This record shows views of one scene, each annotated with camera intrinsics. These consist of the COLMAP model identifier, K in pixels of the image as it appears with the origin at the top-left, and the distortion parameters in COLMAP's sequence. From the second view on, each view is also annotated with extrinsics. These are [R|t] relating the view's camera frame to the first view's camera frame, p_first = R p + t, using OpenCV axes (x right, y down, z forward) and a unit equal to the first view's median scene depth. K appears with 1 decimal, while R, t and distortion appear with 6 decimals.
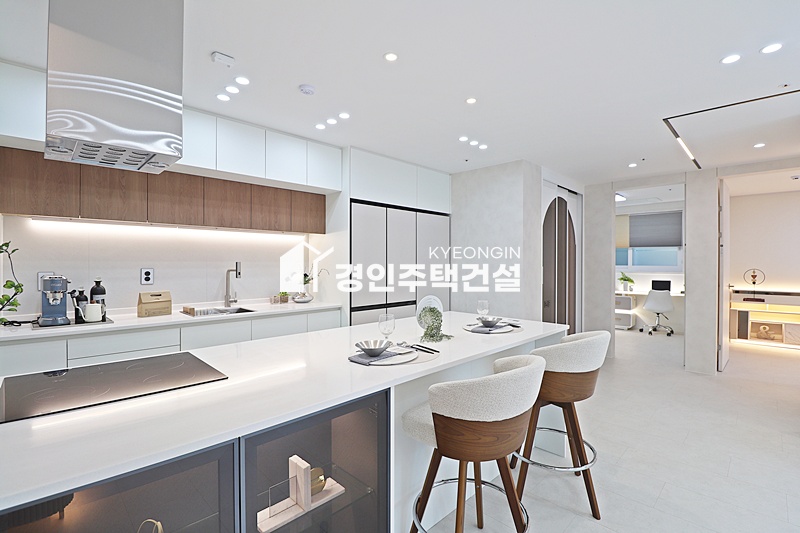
lens RADIAL K [[368.6, 0, 407.7], [0, 368.6, 263.9], [0, 0, 1]] dist [-0.010051, -0.009397]
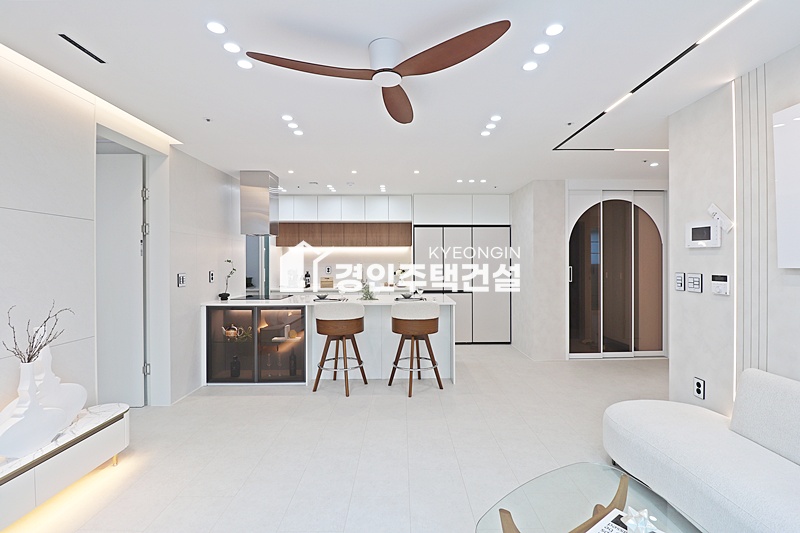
lens RADIAL K [[368.6, 0, 409.2], [0, 368.6, 262.4], [0, 0, 1]] dist [-0.010051, -0.009397]
pose [[0.719325, -0.003801, -0.694663, 1.042827], [0.000896, 0.999989, -0.004544, -0.000918], [0.694673, 0.002646, 0.719321, -0.225411]]
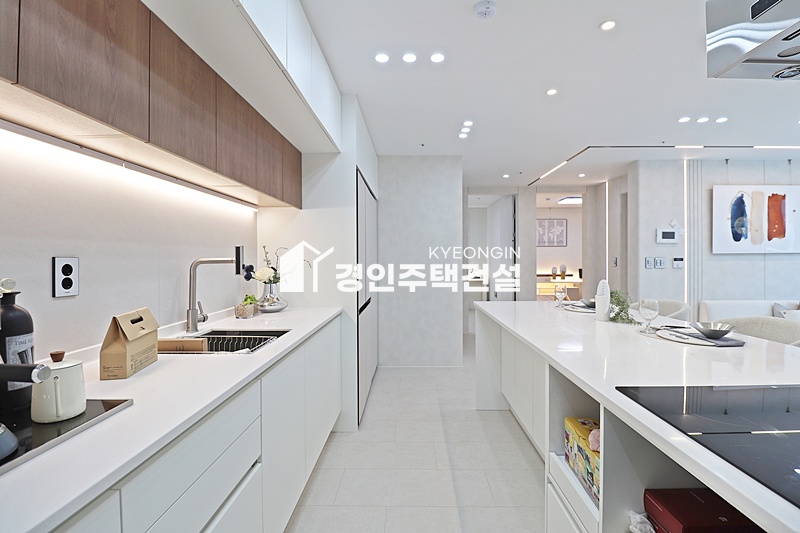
lens RADIAL K [[368.6, 0, 405.0], [0, 368.6, 261.4], [0, 0, 1]] dist [-0.010051, -0.009397]
pose [[0.719375, -0.010785, 0.694538, -0.640761], [0.008333, 0.999941, 0.006896, 0.015690], [-0.694572, 0.000827, 0.719423, 0.412389]]
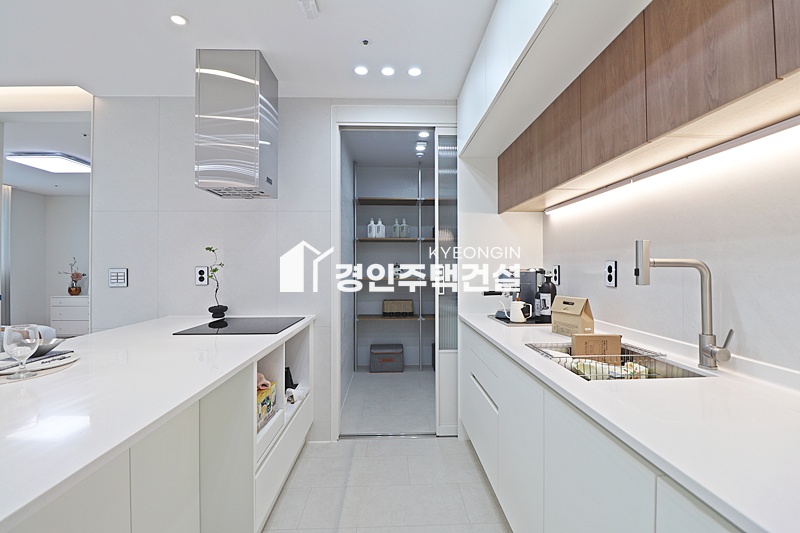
lens RADIAL K [[368.6, 0, 401.3], [0, 368.6, 267.8], [0, 0, 1]] dist [-0.010051, -0.009397]
pose [[-0.678079, -0.000967, -0.734988, -0.026294], [-0.002891, 0.999995, 0.001351, 0.021390], [0.734983, 0.003041, -0.678079, 1.030269]]
